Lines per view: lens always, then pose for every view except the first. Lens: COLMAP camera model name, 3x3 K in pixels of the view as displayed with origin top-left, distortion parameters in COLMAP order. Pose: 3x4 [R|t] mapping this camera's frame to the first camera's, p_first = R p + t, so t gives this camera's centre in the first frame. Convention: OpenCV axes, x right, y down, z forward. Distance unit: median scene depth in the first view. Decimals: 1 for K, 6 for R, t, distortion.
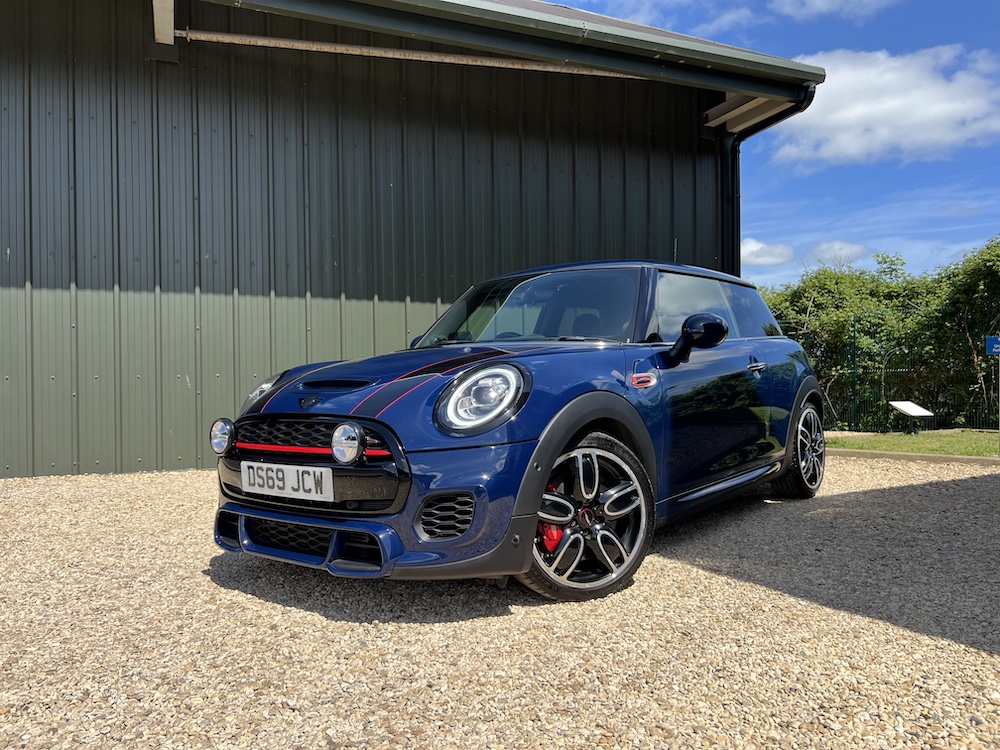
lens RADIAL K [[757.4, 0, 514.8], [0, 757.4, 382.5], [0, 0, 1]] dist [0.041055, -0.047789]
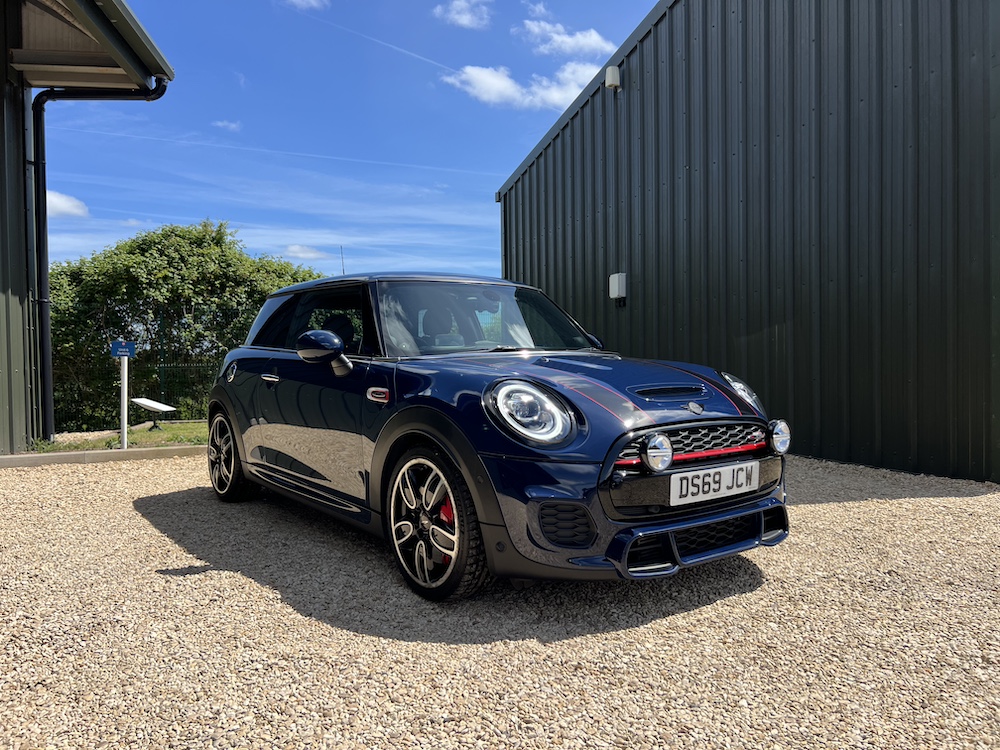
lens RADIAL K [[757.4, 0, 502.7], [0, 757.4, 374.1], [0, 0, 1]] dist [0.041055, -0.047789]
pose [[0.258809, -0.009011, 0.965887, -1.395499], [0.011223, 0.999917, 0.006321, -0.033437], [-0.965863, 0.009205, 0.258889, 1.000468]]
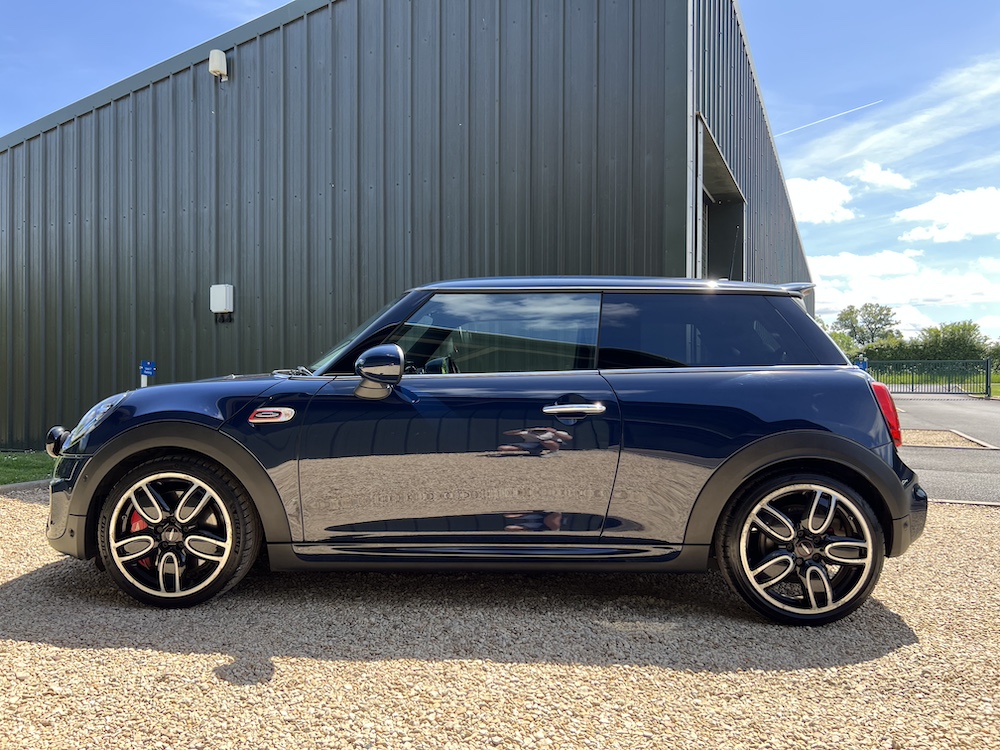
lens RADIAL K [[757.4, 0, 501.8], [0, 757.4, 377.1], [0, 0, 1]] dist [0.041055, -0.047789]
pose [[-0.509254, 0.013003, 0.860518, -1.088748], [-0.000046, 0.999885, -0.015136, -0.046785], [-0.860616, -0.007747, -0.509195, 2.049978]]
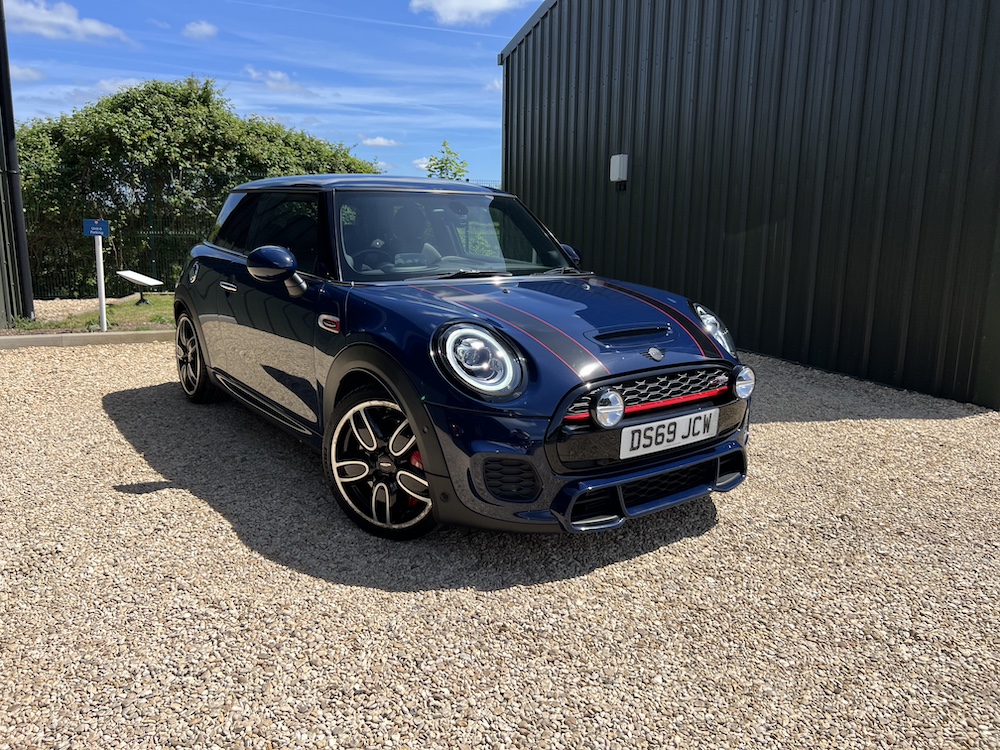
lens RADIAL K [[757.4, 0, 501.4], [0, 757.4, 374.0], [0, 0, 1]] dist [0.041055, -0.047789]
pose [[0.271571, -0.170074, 0.947272, -1.309759], [-0.018200, 0.983178, 0.181739, -0.130030], [-0.962246, -0.066595, 0.263907, 0.944201]]
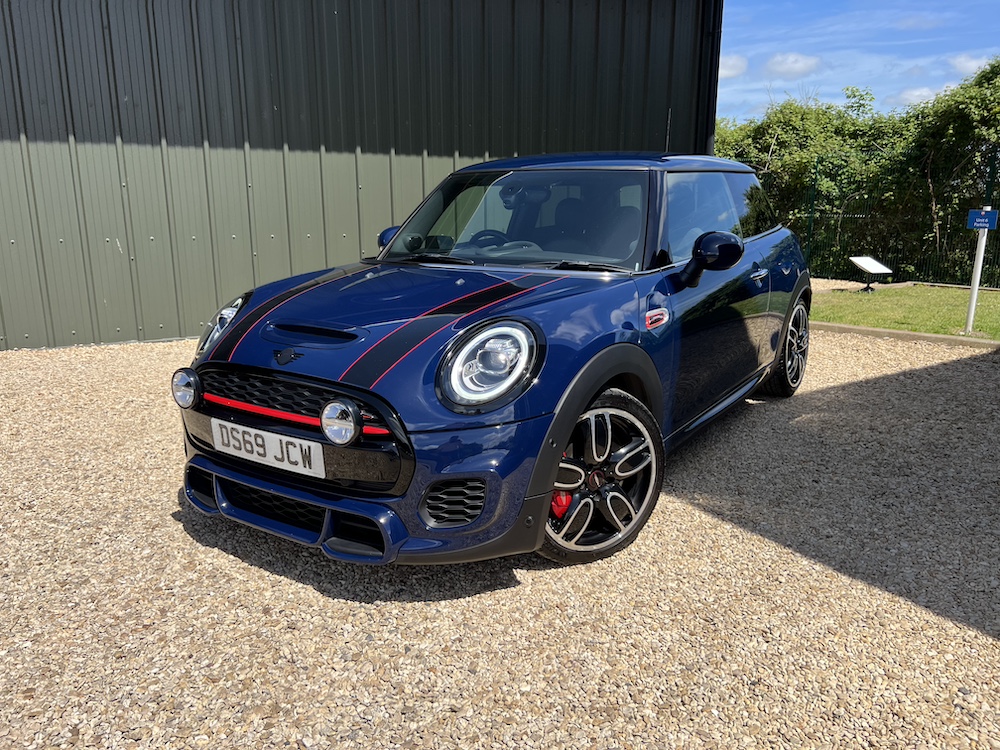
lens RADIAL K [[757.4, 0, 509.0], [0, 757.4, 380.8], [0, 0, 1]] dist [0.041055, -0.047789]
pose [[0.997480, -0.002695, 0.070894, -0.078990], [-0.013703, 0.973143, 0.229794, -0.154009], [-0.069609, -0.230187, 0.970654, 0.129024]]
